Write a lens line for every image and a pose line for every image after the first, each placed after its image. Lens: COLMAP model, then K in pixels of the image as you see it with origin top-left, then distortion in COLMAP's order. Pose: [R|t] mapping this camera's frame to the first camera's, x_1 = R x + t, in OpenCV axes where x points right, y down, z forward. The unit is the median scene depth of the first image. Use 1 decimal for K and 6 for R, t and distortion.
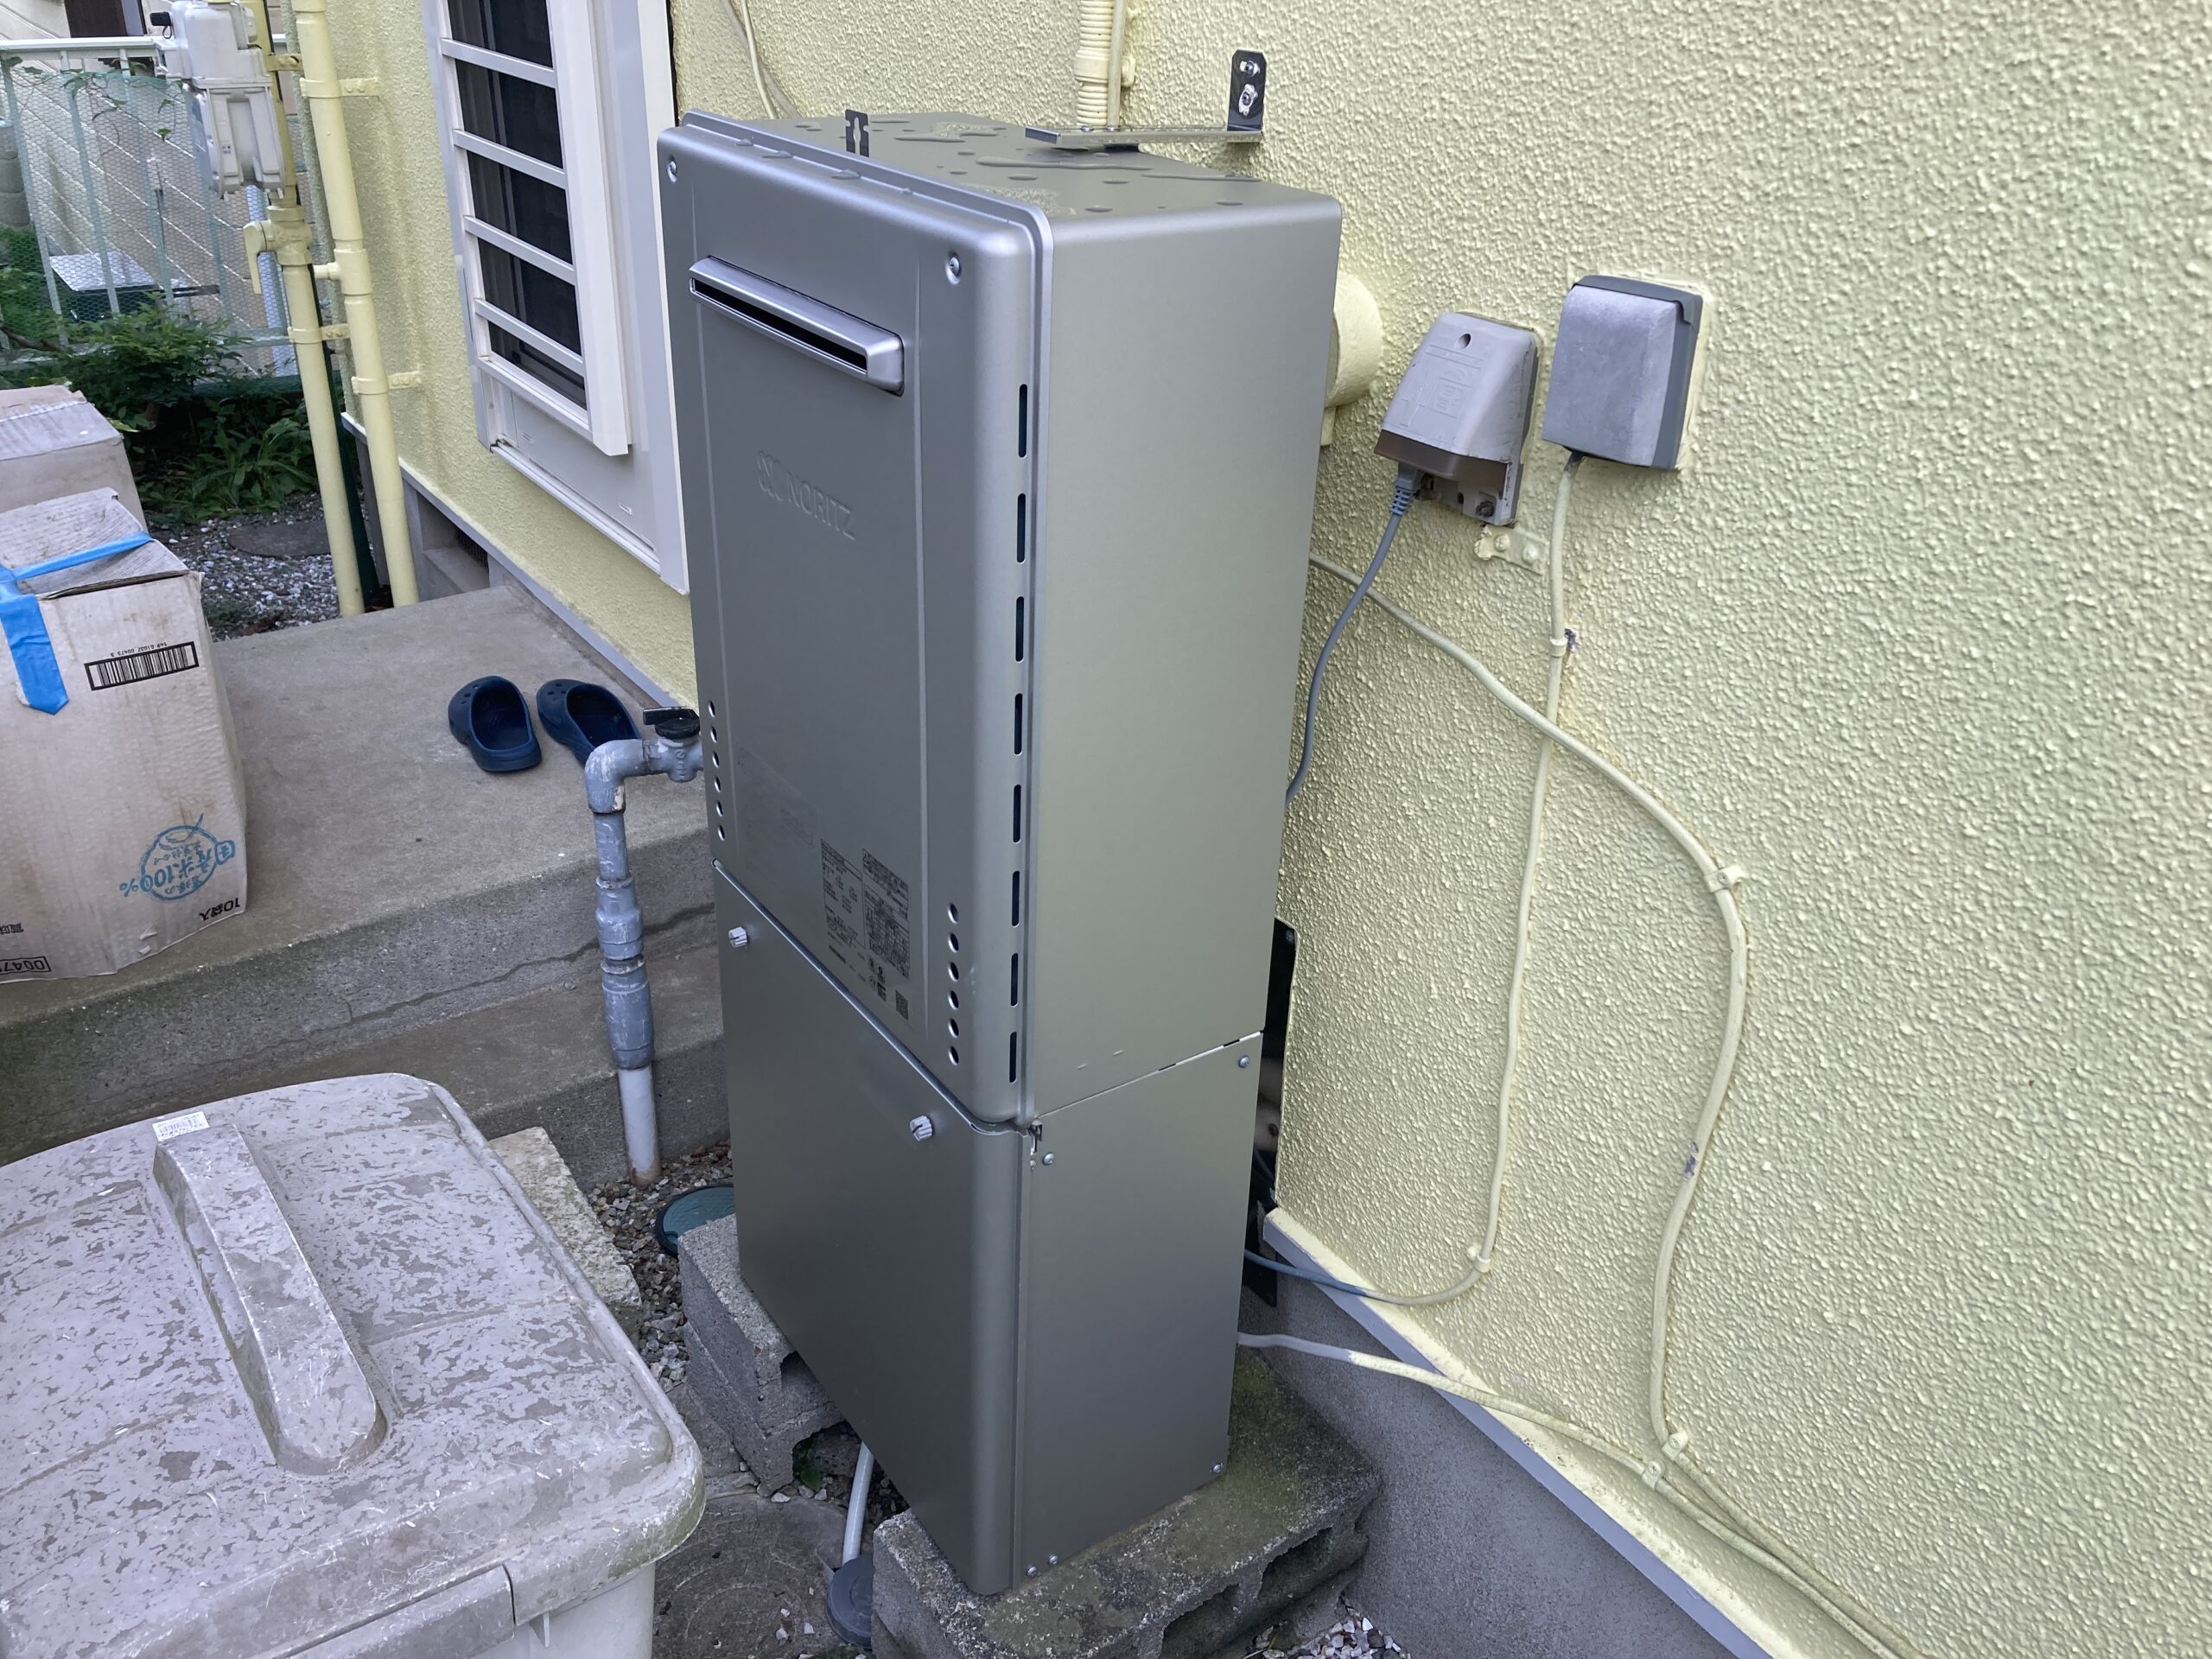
lens RADIAL K [[1821.5, 0, 1109.0], [0, 1821.5, 824.6], [0, 0, 1]] dist [0.023693, -0.037429]
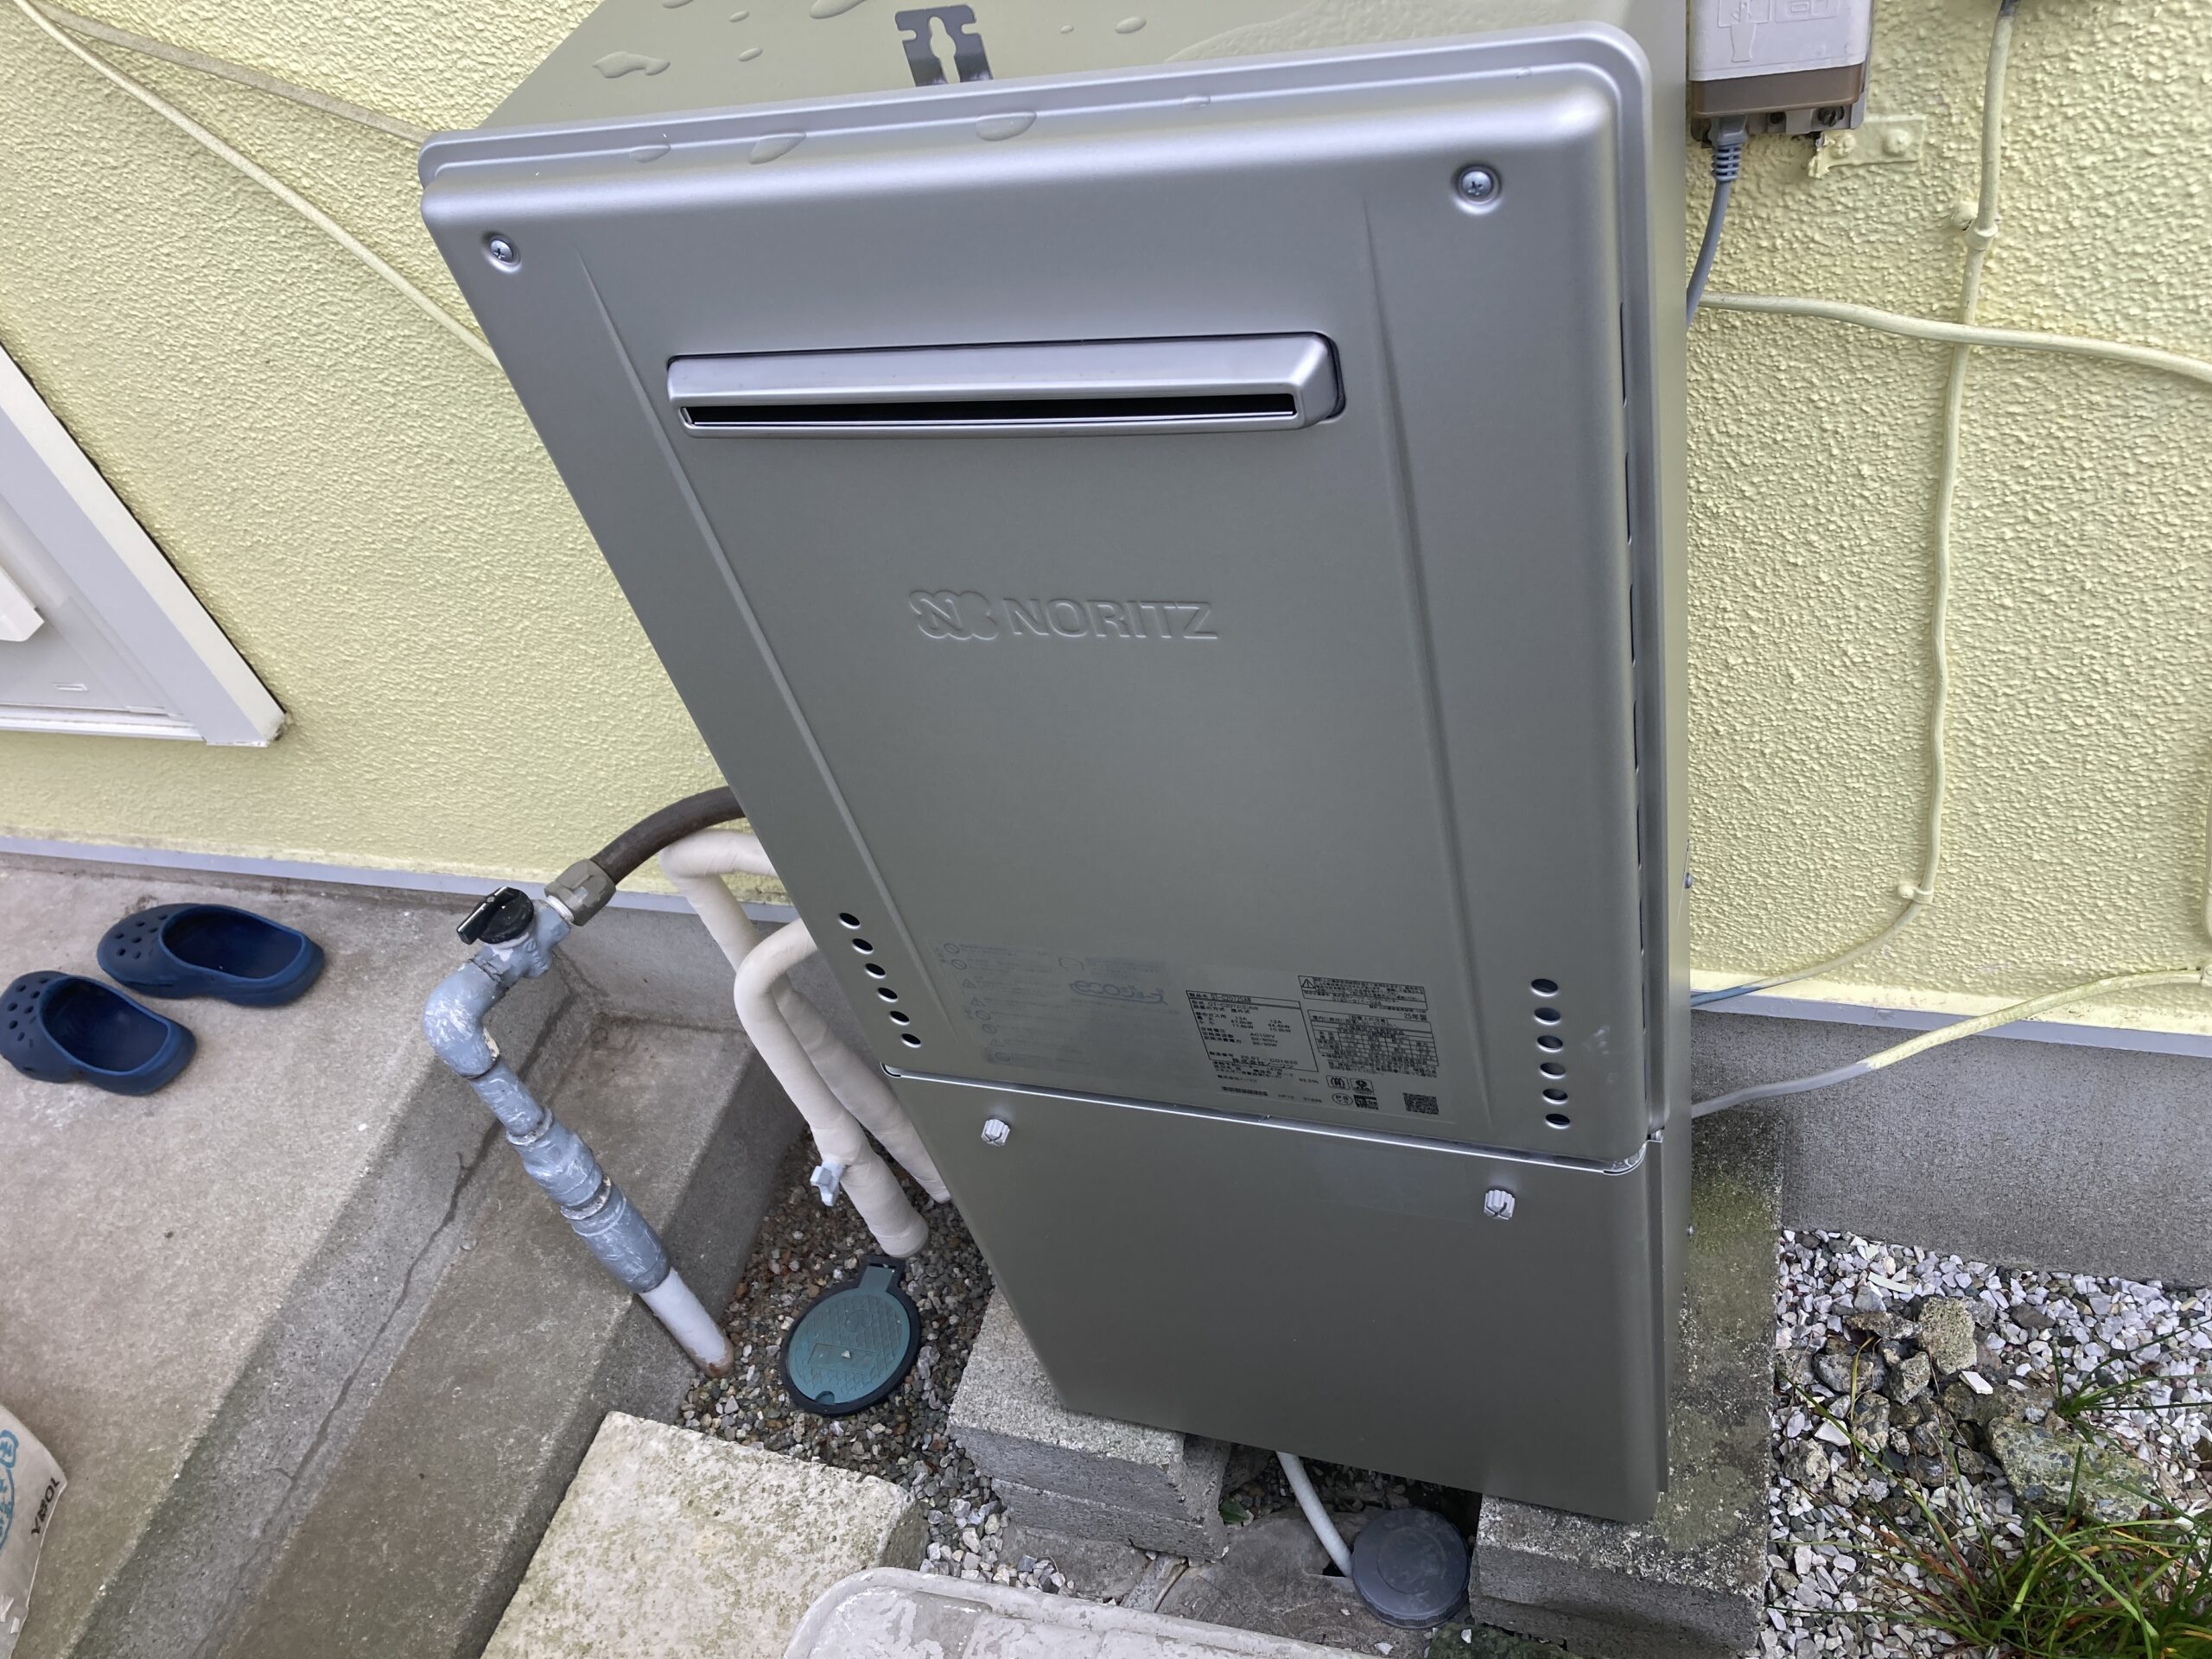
lens RADIAL K [[1821.5, 0, 1104.8], [0, 1821.5, 835.8], [0, 0, 1]] dist [0.023693, -0.037429]
pose [[0.762184, -0.591186, 0.263770, -0.292857], [0.504168, 0.797666, 0.330974, -0.256607], [-0.406067, -0.119279, 0.906025, 0.326179]]
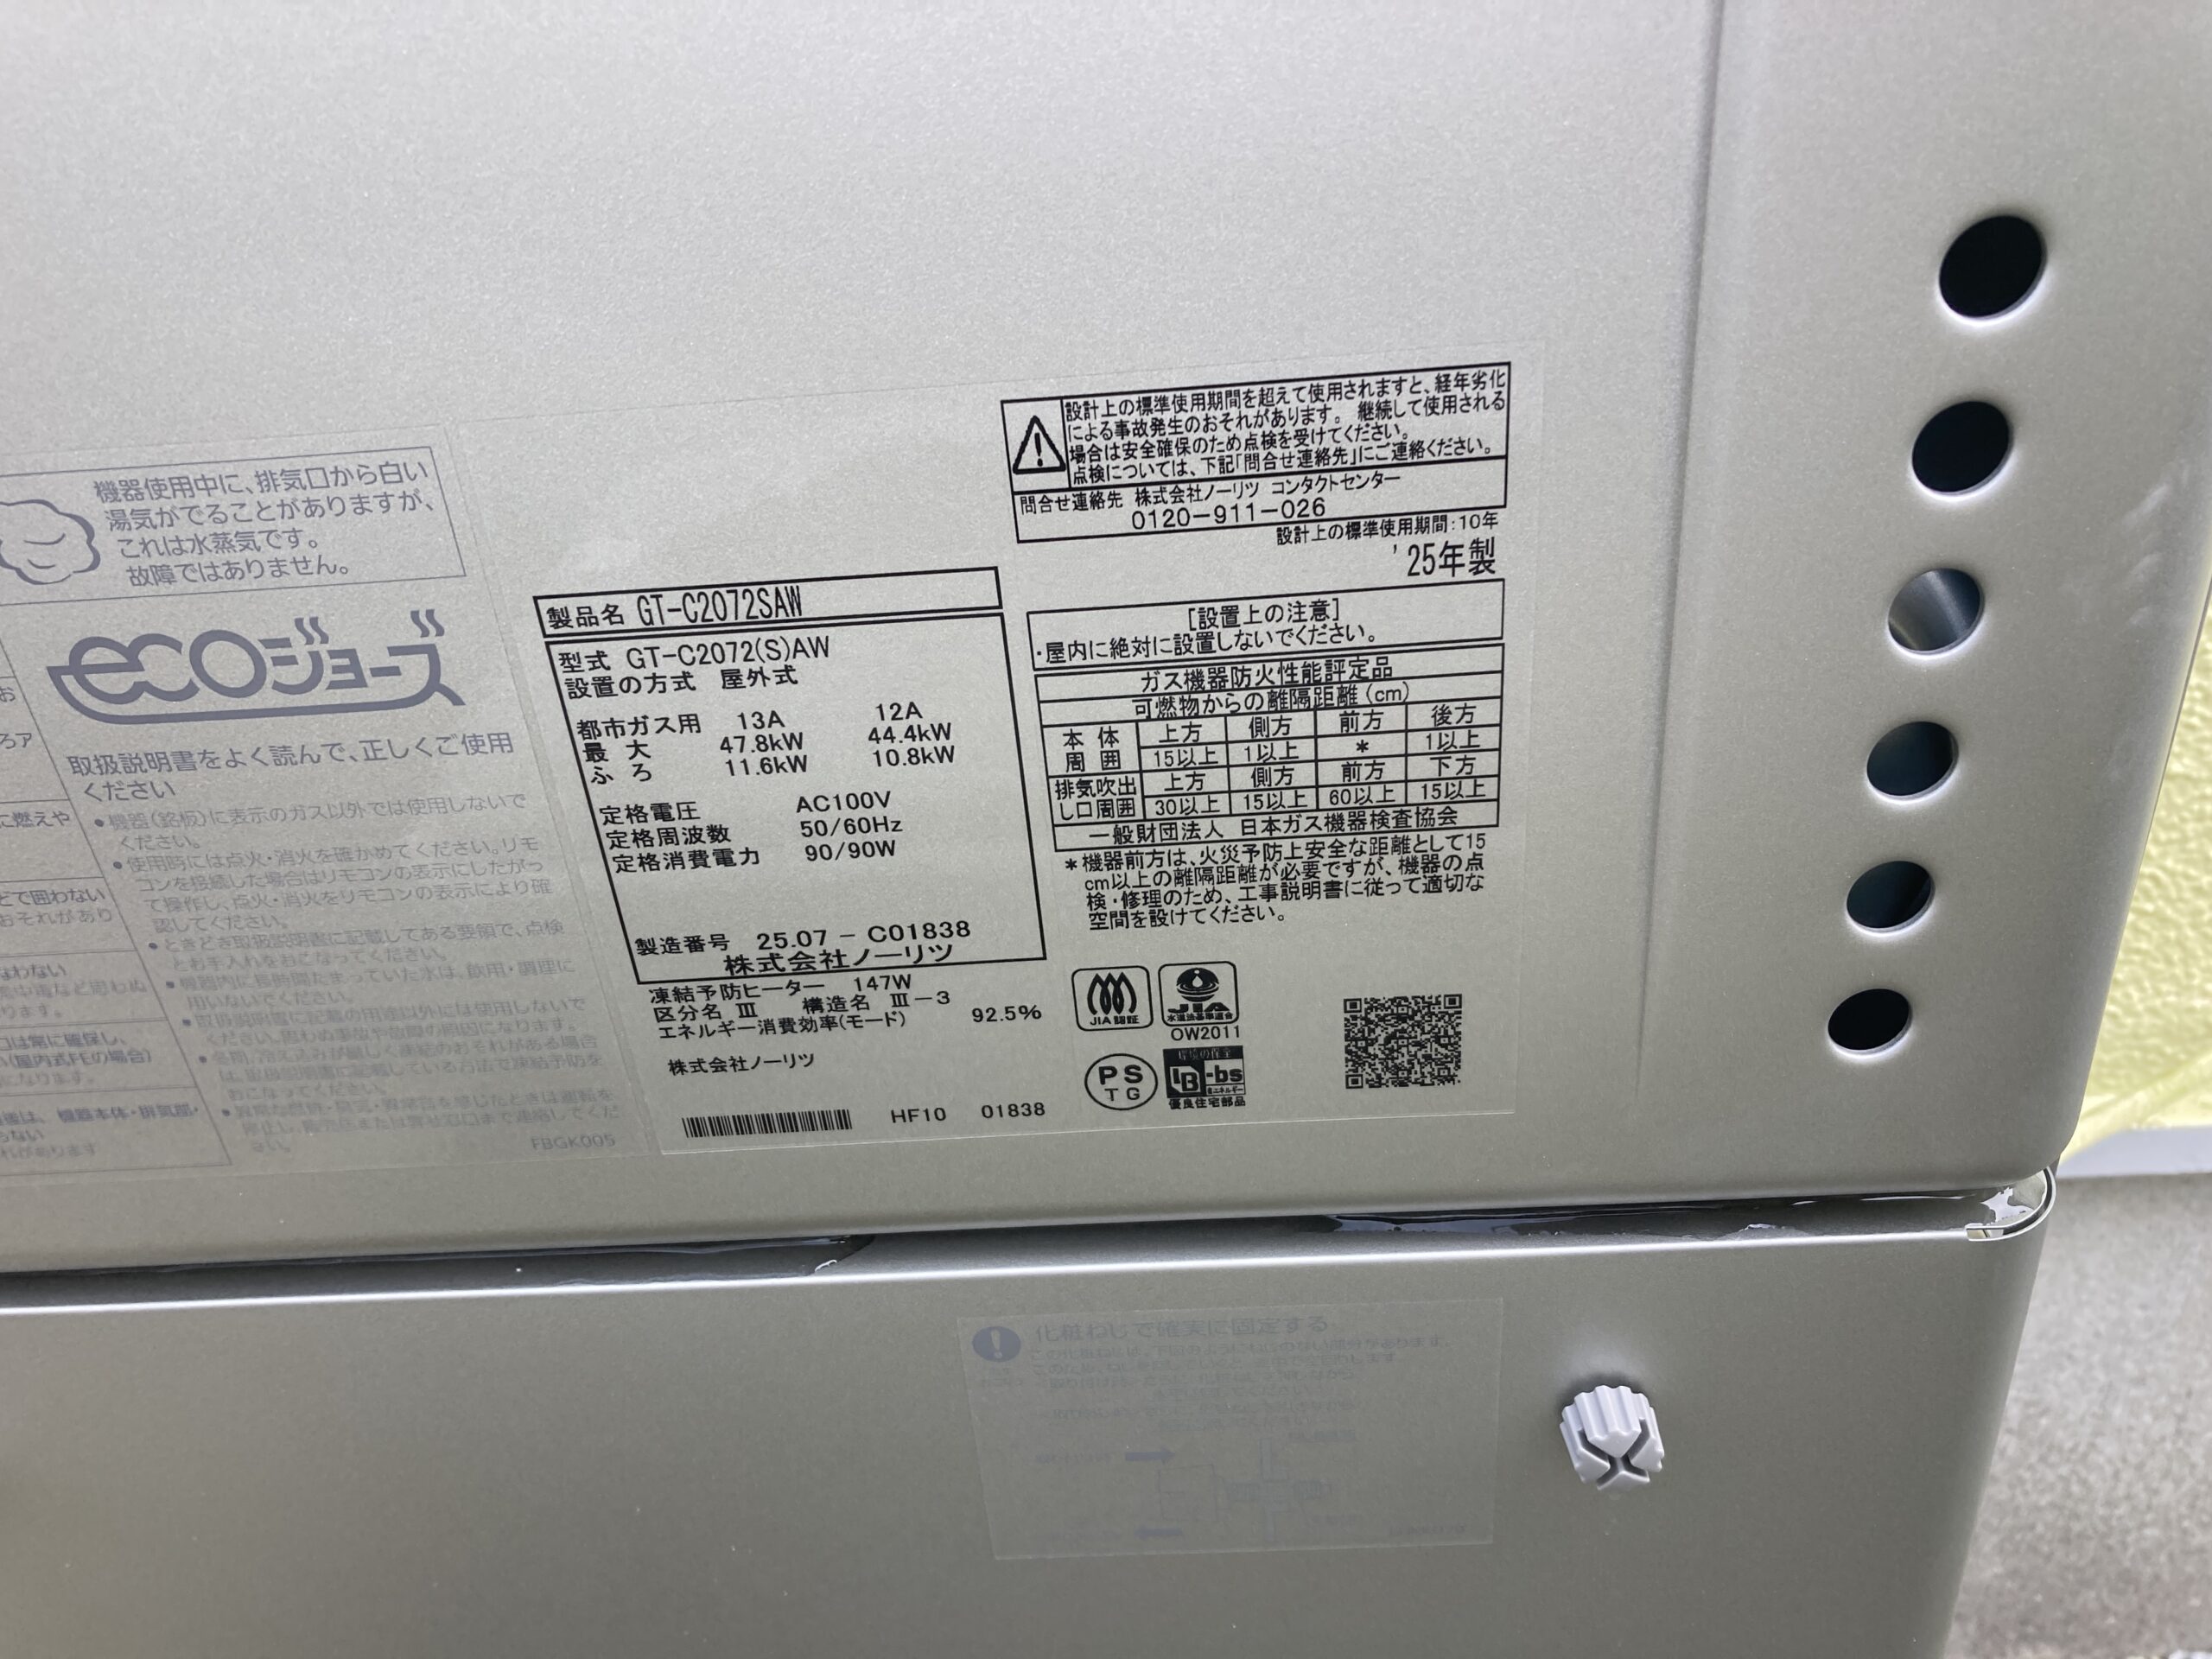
lens RADIAL K [[1821.5, 0, 1117.9], [0, 1821.5, 847.0], [0, 0, 1]] dist [0.023693, -0.037429]
pose [[0.578634, -0.484804, 0.655857, -0.223447], [0.462241, 0.857467, 0.226018, 0.012405], [-0.671949, 0.172383, 0.720256, 0.730015]]
